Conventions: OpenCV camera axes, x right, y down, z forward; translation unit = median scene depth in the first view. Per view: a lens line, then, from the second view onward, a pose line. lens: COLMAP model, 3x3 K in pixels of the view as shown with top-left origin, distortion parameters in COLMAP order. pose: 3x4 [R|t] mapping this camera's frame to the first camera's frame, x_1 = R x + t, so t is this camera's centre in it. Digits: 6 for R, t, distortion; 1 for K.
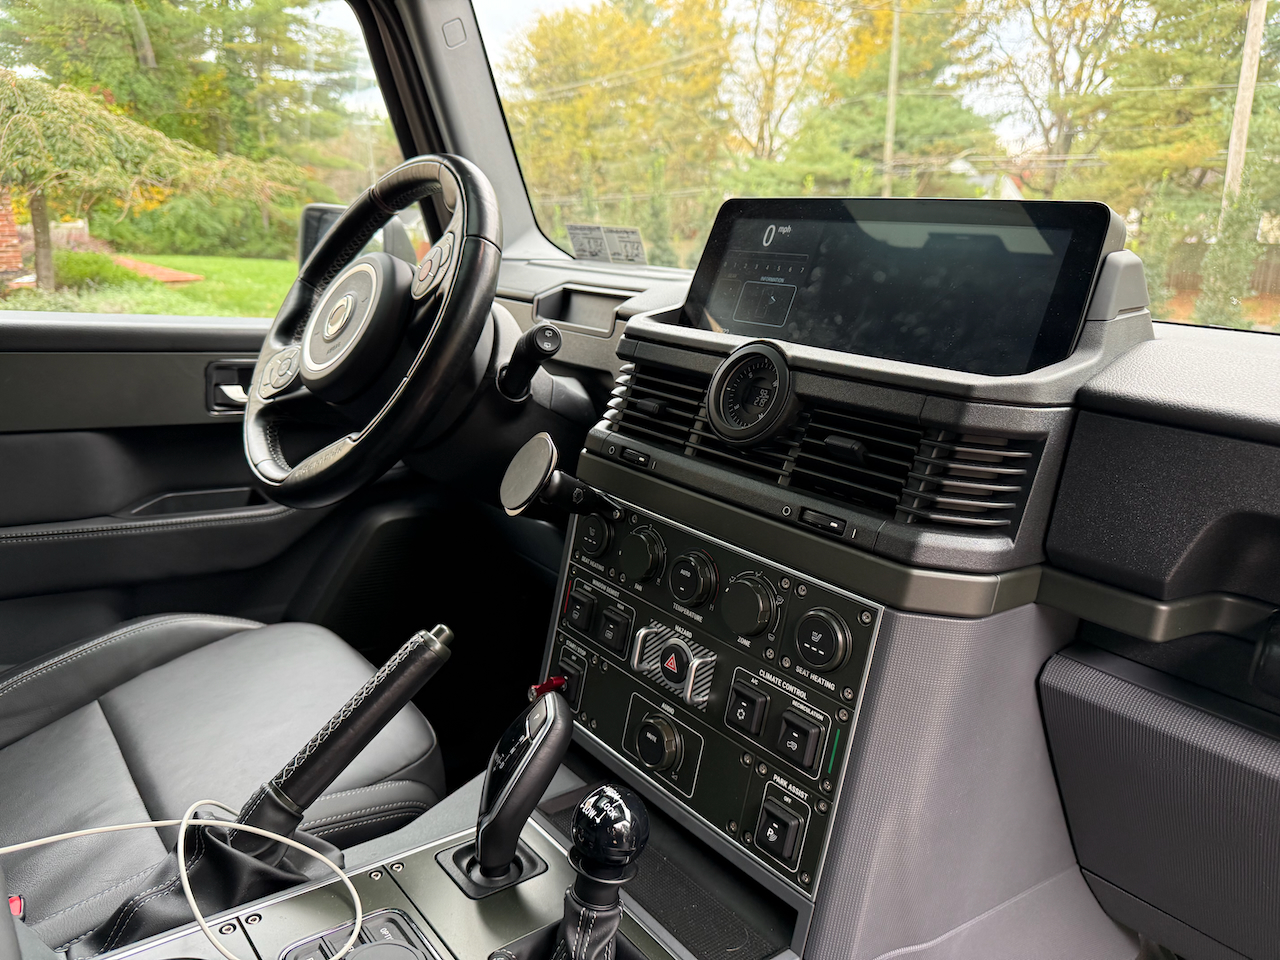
lens RADIAL K [[913.8, 0, 640.0], [0, 913.8, 480.0], [0, 0, 1]] dist [0.025313, -0.046254]
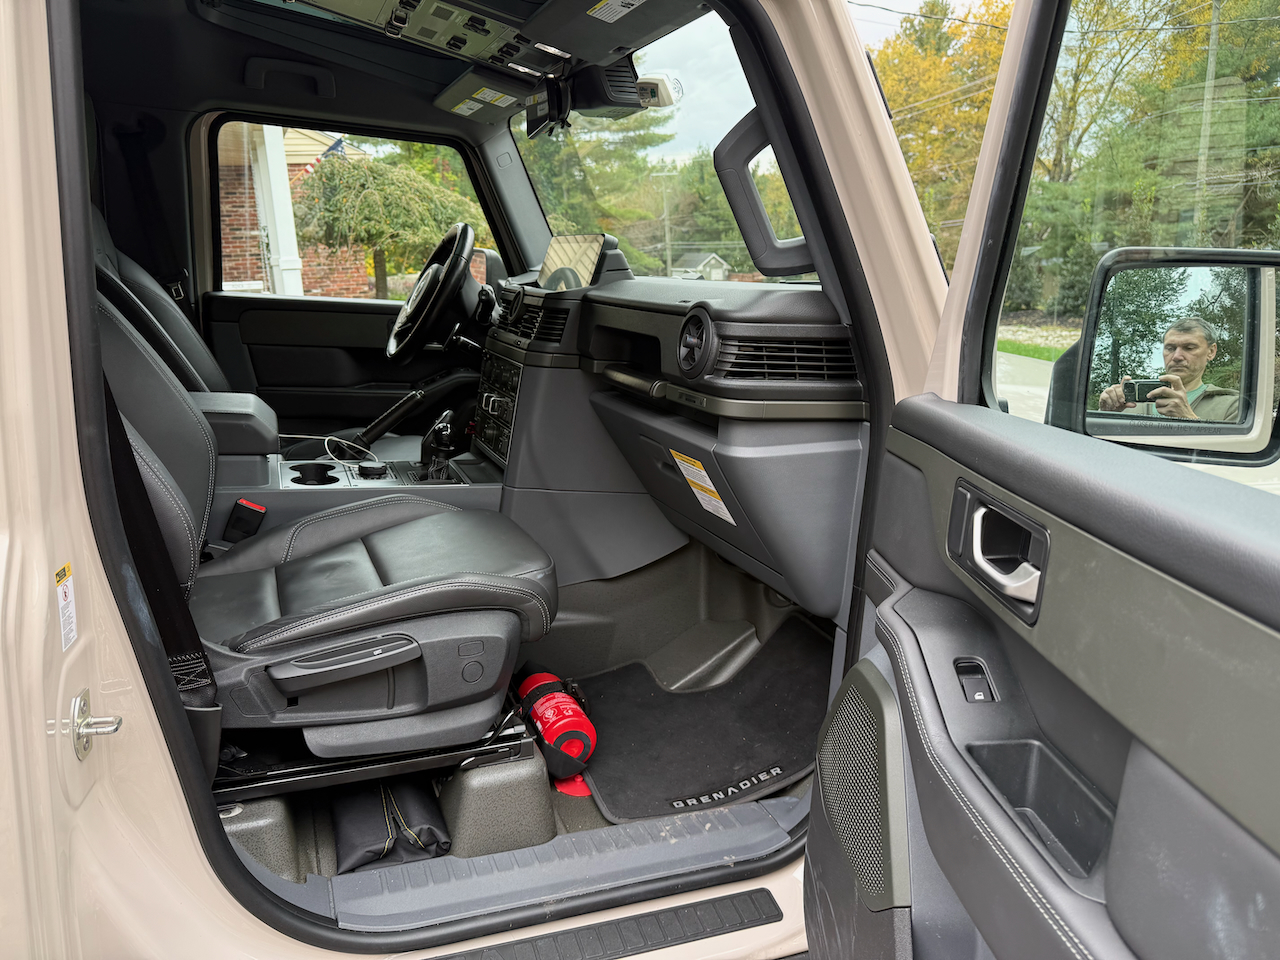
lens RADIAL K [[891.4, 0, 640.0], [0, 891.4, 480.0], [0, 0, 1]] dist [0.056772, -0.062762]
pose [[0.954284, 0.035000, -0.296845, 0.095049], [-0.045085, 0.998613, -0.027192, 0.036239], [0.295481, 0.039332, 0.954538, -0.108148]]
